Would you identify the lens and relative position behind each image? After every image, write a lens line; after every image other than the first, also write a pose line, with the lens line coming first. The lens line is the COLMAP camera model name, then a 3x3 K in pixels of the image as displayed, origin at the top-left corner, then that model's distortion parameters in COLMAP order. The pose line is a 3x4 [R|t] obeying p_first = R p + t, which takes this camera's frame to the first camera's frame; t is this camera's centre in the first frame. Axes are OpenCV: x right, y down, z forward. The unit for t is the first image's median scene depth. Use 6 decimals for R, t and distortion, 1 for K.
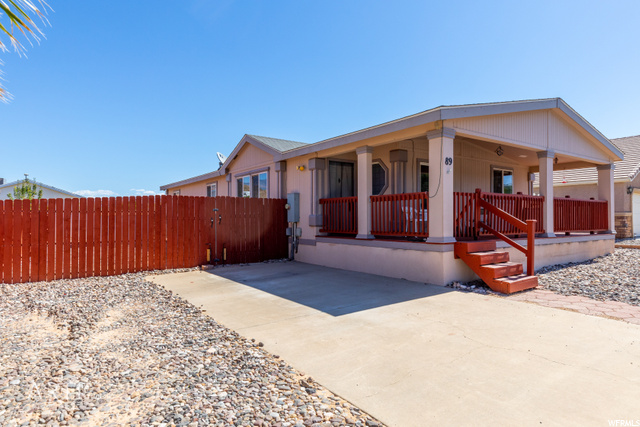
lens RADIAL K [[397.6, 0, 318.6], [0, 397.6, 213.9], [0, 0, 1]] dist [-0.005579, 0.000652]
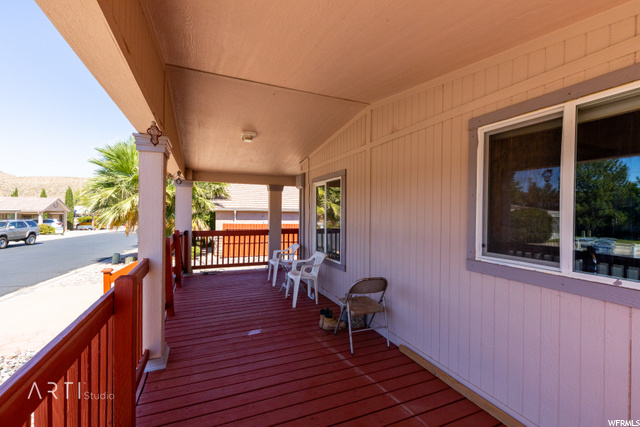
lens RADIAL K [[288.2, 0, 321.2], [0, 288.2, 215.0], [0, 0, 1]] dist [0.000381, -0.000366]
pose [[-0.209745, 0.008182, -0.977722, 0.770031], [0.006494, 0.999955, 0.006975, -0.079600], [0.977735, -0.004886, -0.209788, 1.152717]]
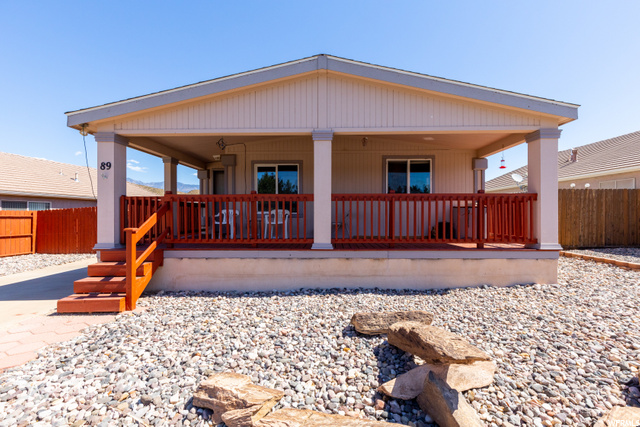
lens RADIAL K [[288.2, 0, 325.8], [0, 288.2, 215.1], [0, 0, 1]] dist [0.000381, -0.000366]
pose [[0.799715, 0.001383, -0.600378, 0.852103], [0.009893, 0.999831, 0.015480, -0.012042], [0.600298, -0.018319, 0.799566, 0.542454]]
